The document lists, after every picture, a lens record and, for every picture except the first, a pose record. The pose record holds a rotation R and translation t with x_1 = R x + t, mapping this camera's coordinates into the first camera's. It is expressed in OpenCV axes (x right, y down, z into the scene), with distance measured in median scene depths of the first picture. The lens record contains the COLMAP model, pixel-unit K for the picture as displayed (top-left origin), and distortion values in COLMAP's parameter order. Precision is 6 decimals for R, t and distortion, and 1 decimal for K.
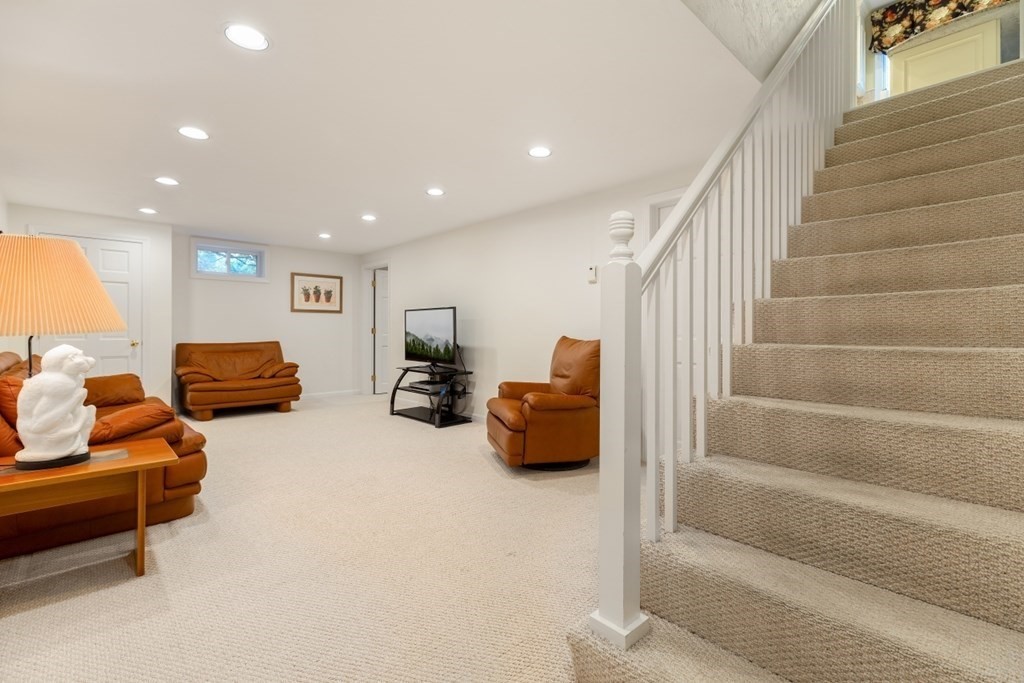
lens RADIAL K [[458.0, 0, 511.1], [0, 458.0, 334.4], [0, 0, 1]] dist [0.012643, 0.000302]
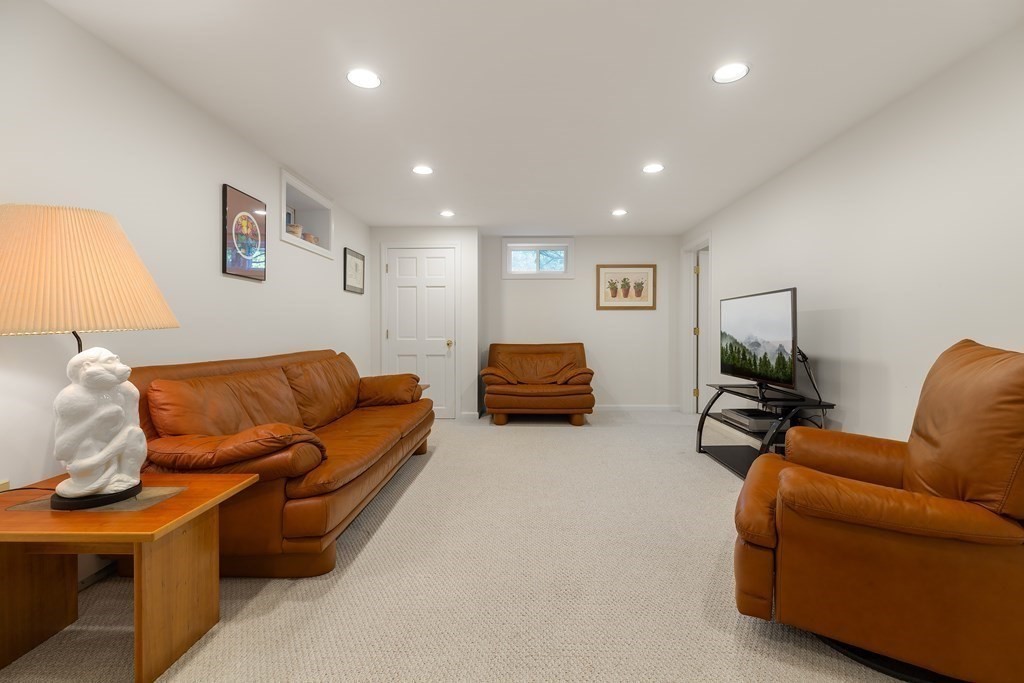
lens RADIAL K [[458.0, 0, 516.1], [0, 458.0, 336.2], [0, 0, 1]] dist [0.012643, 0.000302]
pose [[0.719991, 0.004283, -0.693970, 0.022069], [-0.003577, 0.999991, 0.002461, -0.000174], [0.693974, 0.000711, 0.720000, 0.307907]]
